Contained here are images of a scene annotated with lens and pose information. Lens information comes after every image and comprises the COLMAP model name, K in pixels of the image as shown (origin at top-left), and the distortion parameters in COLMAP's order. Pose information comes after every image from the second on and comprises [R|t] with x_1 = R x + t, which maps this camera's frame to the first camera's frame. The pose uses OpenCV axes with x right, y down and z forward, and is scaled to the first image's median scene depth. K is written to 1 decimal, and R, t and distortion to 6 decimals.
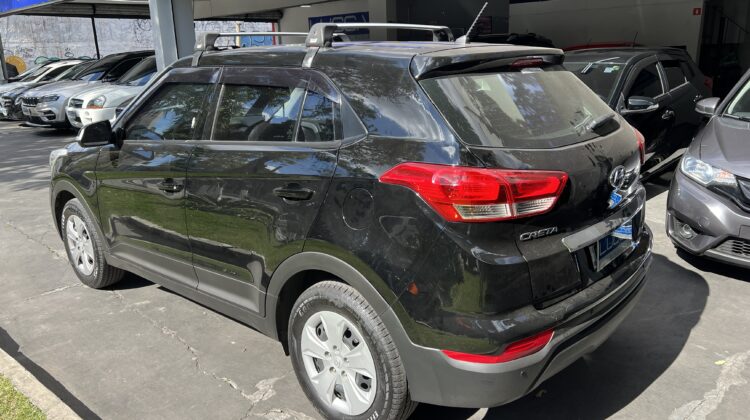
lens RADIAL K [[573.1, 0, 375.0], [0, 573.1, 210.0], [0, 0, 1]] dist [0.008521, 0.000423]
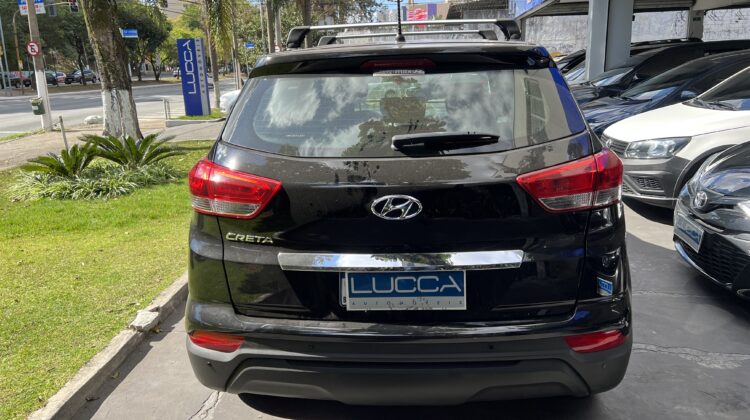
lens RADIAL K [[573.1, 0, 375.0], [0, 573.1, 210.0], [0, 0, 1]] dist [0.008521, 0.000423]
pose [[0.608746, 0.198979, -0.768007, 0.690719], [-0.191431, 0.976274, 0.101204, -0.088265], [0.769924, 0.085413, 0.632394, 0.319008]]
